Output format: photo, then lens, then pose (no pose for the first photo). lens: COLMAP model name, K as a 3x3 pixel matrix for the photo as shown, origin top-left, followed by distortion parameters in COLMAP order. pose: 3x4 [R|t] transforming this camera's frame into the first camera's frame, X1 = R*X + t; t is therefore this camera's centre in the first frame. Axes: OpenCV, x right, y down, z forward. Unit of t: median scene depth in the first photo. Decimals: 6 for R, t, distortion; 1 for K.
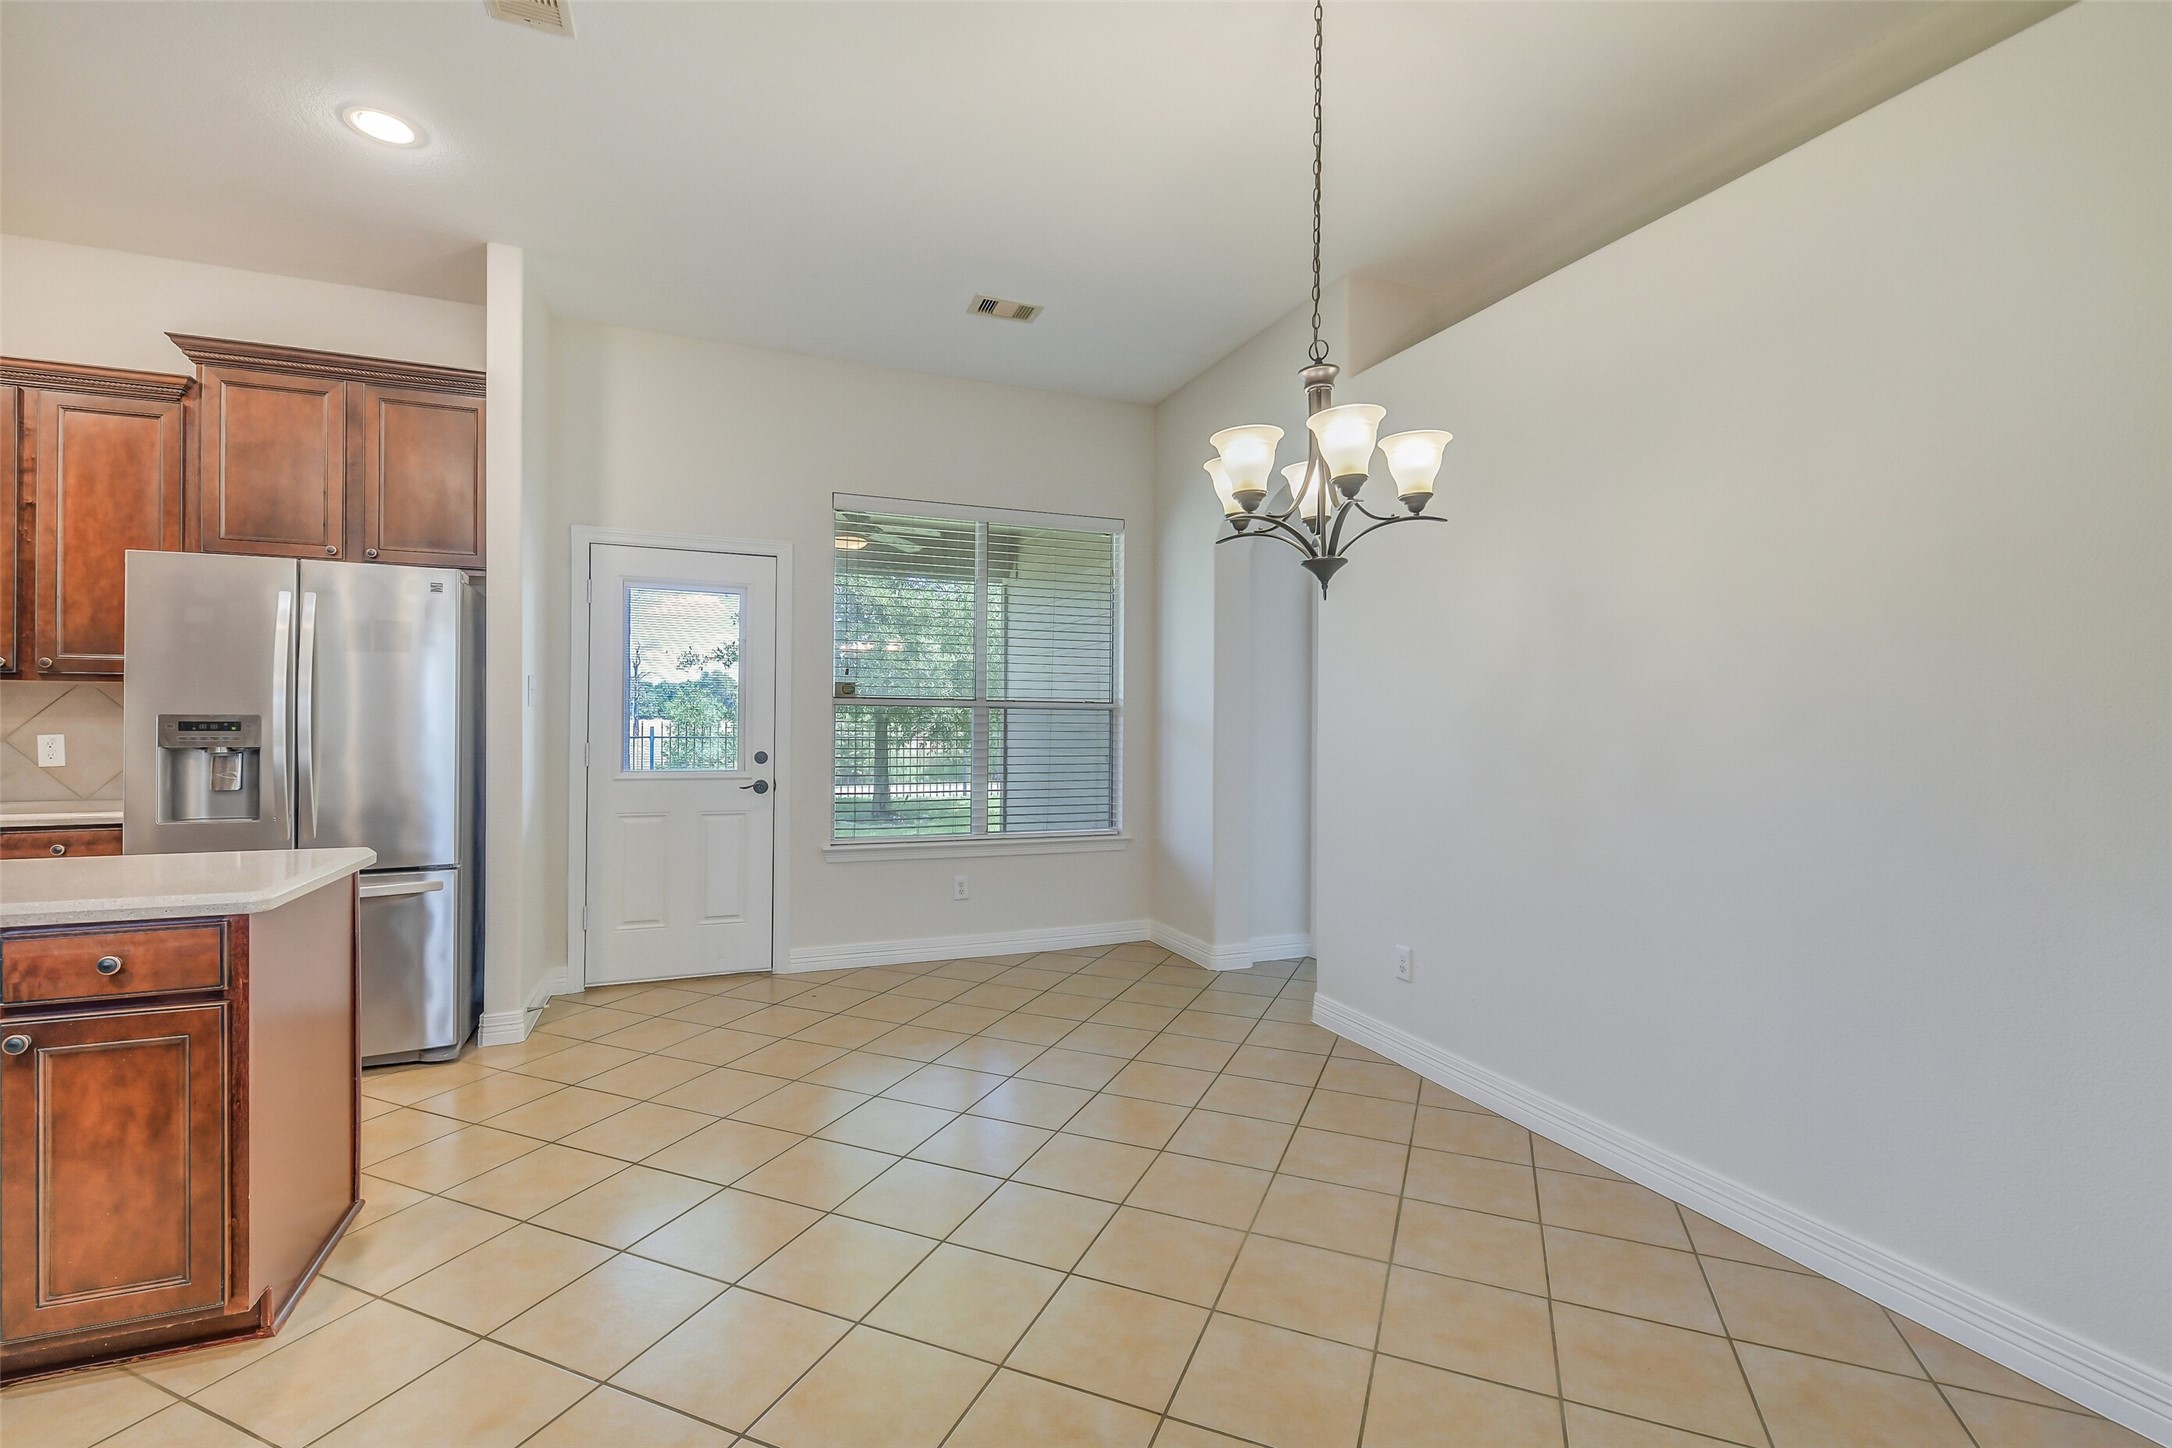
lens RADIAL K [[940.8, 0, 1086.0], [0, 940.8, 724.0], [0, 0, 1]] dist [0.000319, -0.000316]
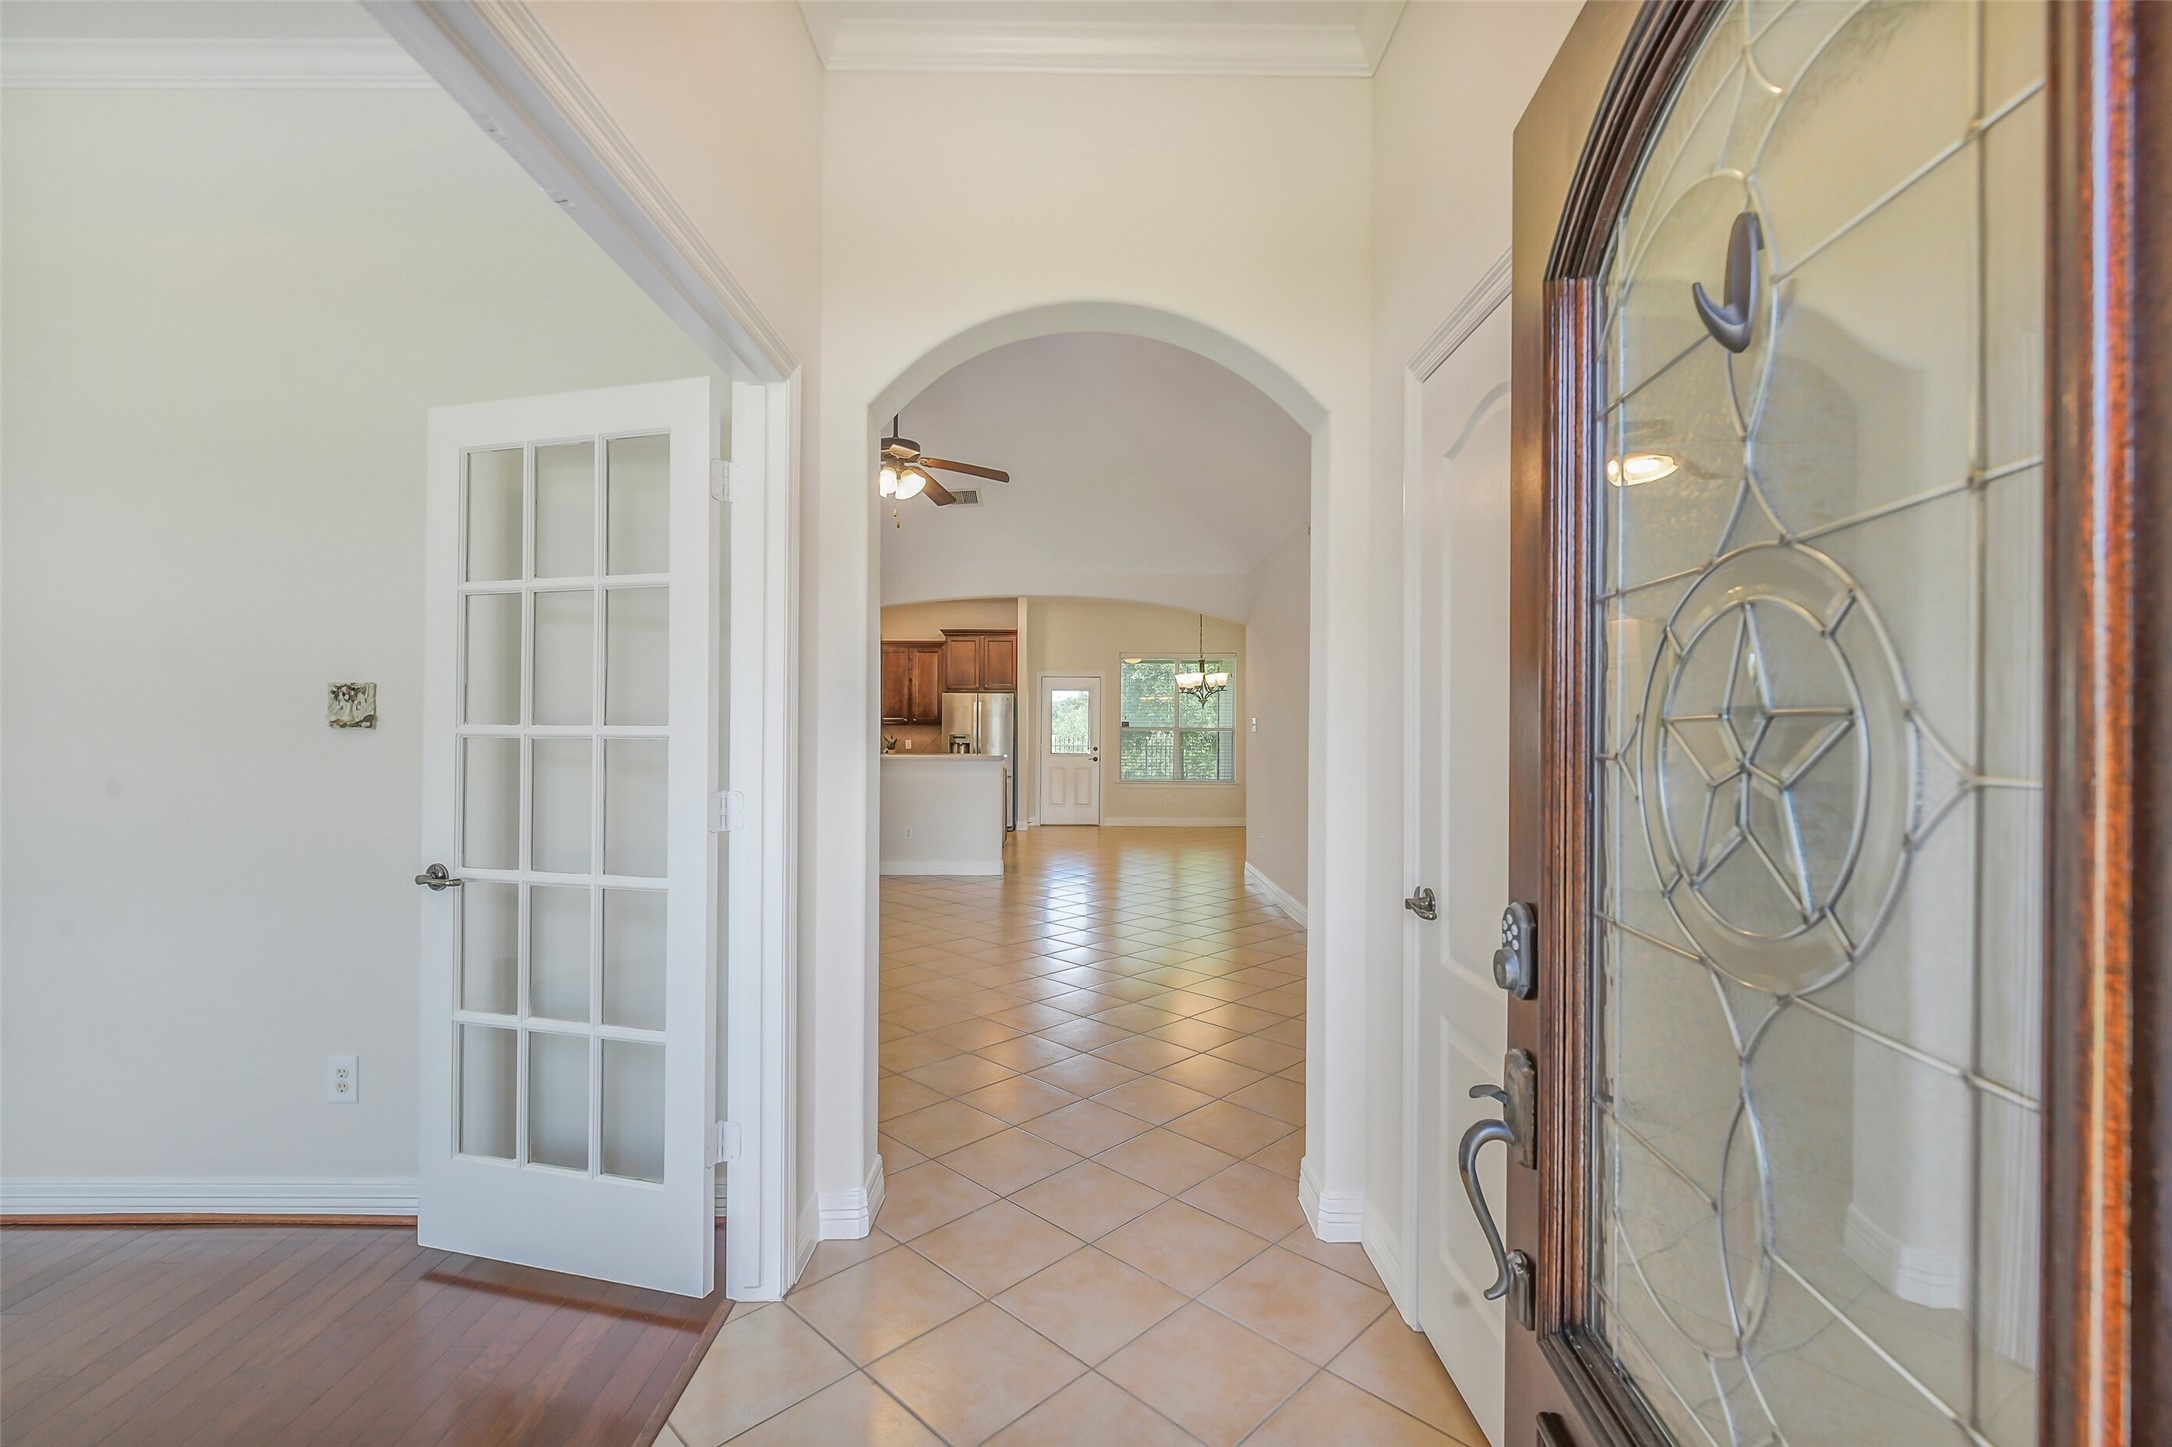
lens RADIAL K [[944.9, 0, 1087.4], [0, 944.9, 720.8], [0, 0, 1]] dist [0.000895, -0.000432]
pose [[0.929591, -0.003849, -0.368572, 0.896074], [-0.003570, 0.999805, -0.019446, 0.007118], [0.368575, 0.019392, 0.929396, -2.179223]]
